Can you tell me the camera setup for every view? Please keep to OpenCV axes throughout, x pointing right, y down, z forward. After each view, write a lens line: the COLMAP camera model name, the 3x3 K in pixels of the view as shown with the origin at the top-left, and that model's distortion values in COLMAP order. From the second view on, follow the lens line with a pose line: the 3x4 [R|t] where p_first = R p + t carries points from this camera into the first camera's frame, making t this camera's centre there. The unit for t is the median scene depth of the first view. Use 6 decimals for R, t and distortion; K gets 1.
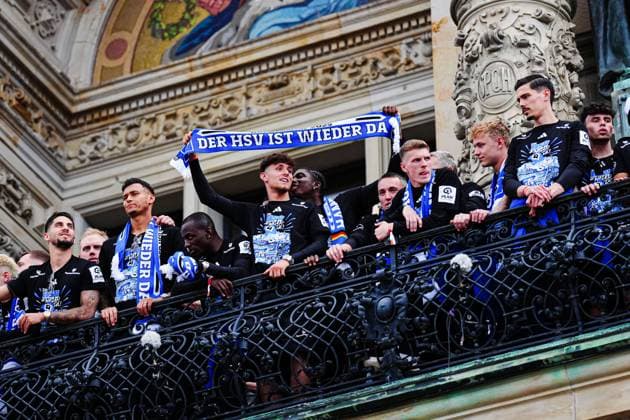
lens RADIAL K [[3305.6, 0, 315.0], [0, 3305.6, 210.0], [0, 0, 1]] dist [0.097058, 0.643215]
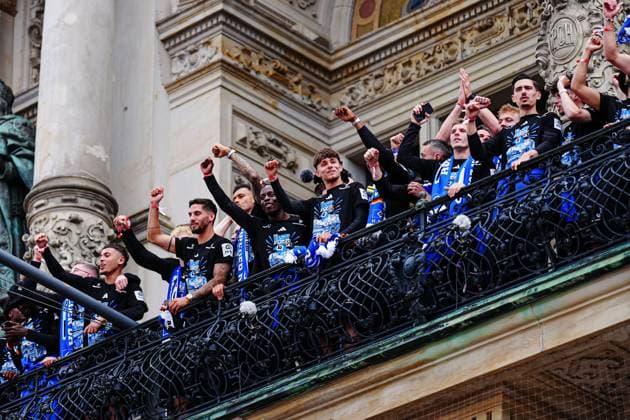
lens RADIAL K [[3060.0, 0, 315.0], [0, 3060.0, 210.0], [0, 0, 1]] dist [0.101069, -4.060072]
pose [[0.959788, -0.124748, -0.251487, 0.194342], [0.141839, 0.988578, 0.050945, -0.037493], [0.242259, -0.084567, 0.966519, -0.062902]]
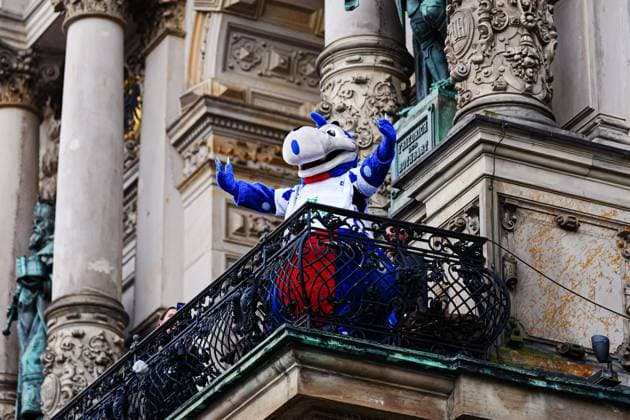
lens RADIAL K [[3214.1, 0, 315.0], [0, 3214.1, 210.0], [0, 0, 1]] dist [0.224276, 5.943050]
pose [[0.803517, -0.252399, -0.539124, 0.587113], [0.314827, 0.948819, 0.025019, -0.039305], [0.505216, -0.189834, 0.841855, -0.041006]]
